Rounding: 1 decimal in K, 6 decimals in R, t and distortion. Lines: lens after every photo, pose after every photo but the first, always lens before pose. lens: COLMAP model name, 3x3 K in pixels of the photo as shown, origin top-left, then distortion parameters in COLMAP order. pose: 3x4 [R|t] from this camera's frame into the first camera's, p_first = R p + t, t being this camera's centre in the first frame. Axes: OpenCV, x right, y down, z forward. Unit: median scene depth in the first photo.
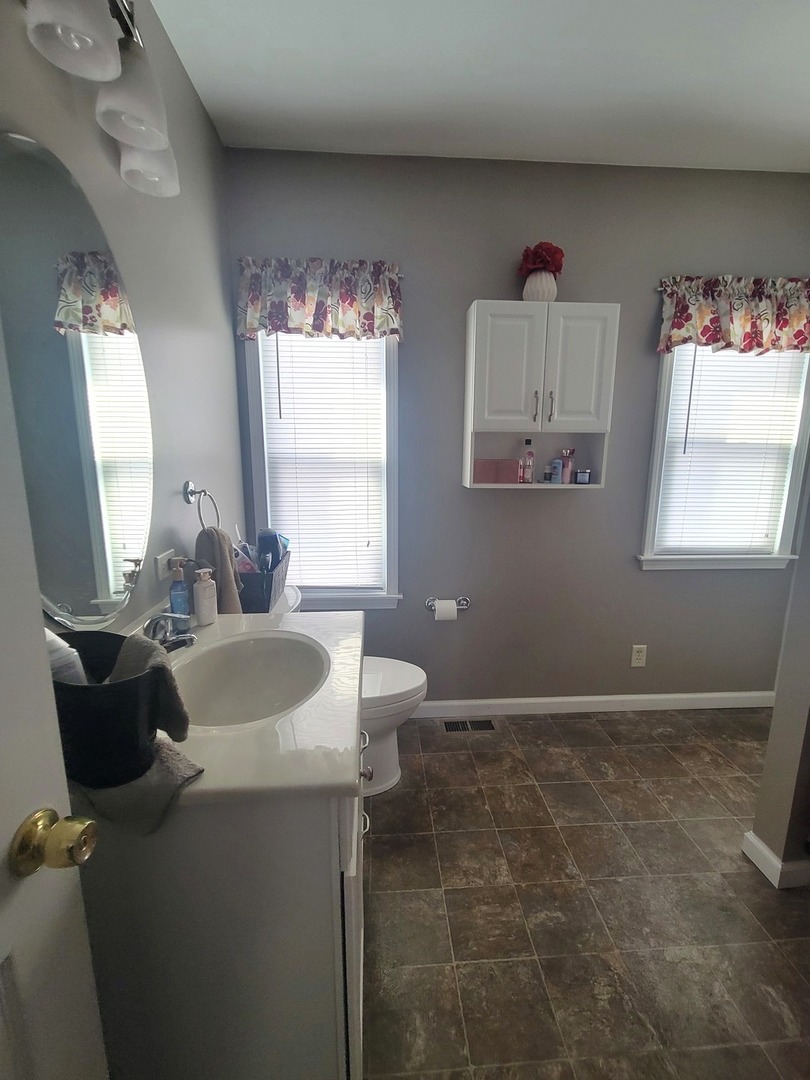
lens RADIAL K [[481.7, 0, 405.0], [0, 481.7, 540.8], [0, 0, 1]] dist [-0.001519, -0.001284]
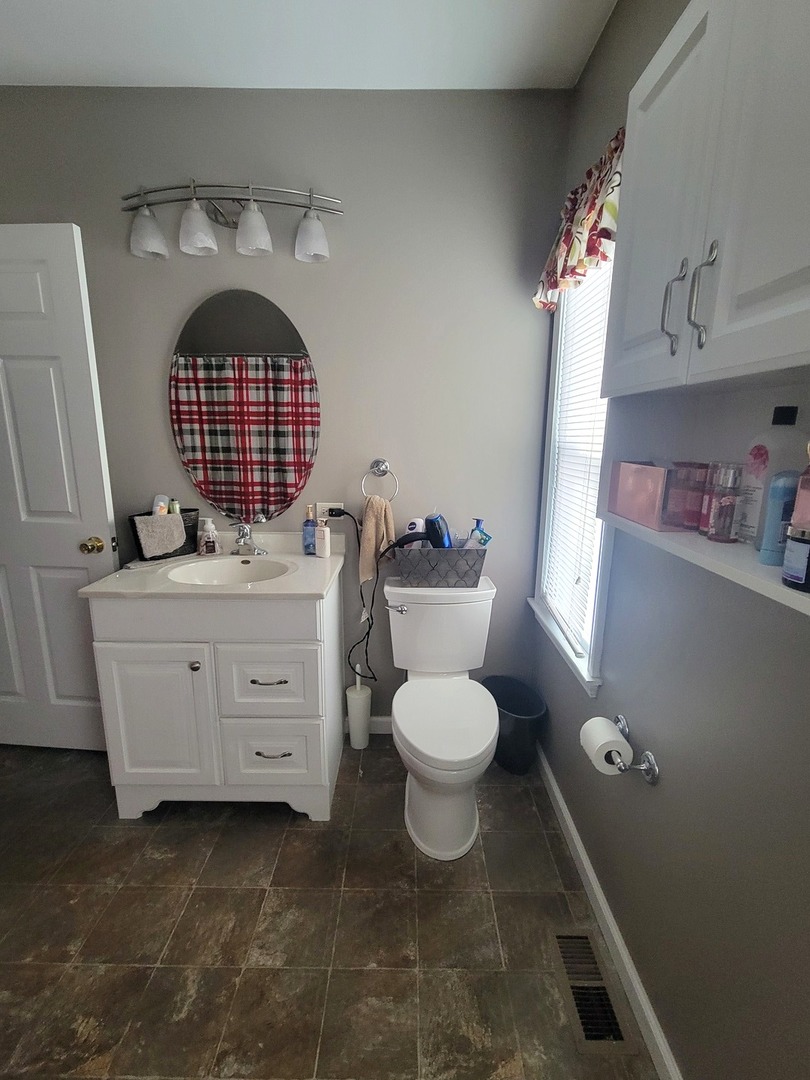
lens RADIAL K [[481.7, 0, 405.7], [0, 481.7, 538.8], [0, 0, 1]] dist [-0.001519, -0.001284]
pose [[-0.064401, 0.215422, -0.974395, 0.841284], [-0.199029, 0.954033, 0.224074, -0.219997], [0.977875, 0.208364, -0.018565, 1.123668]]
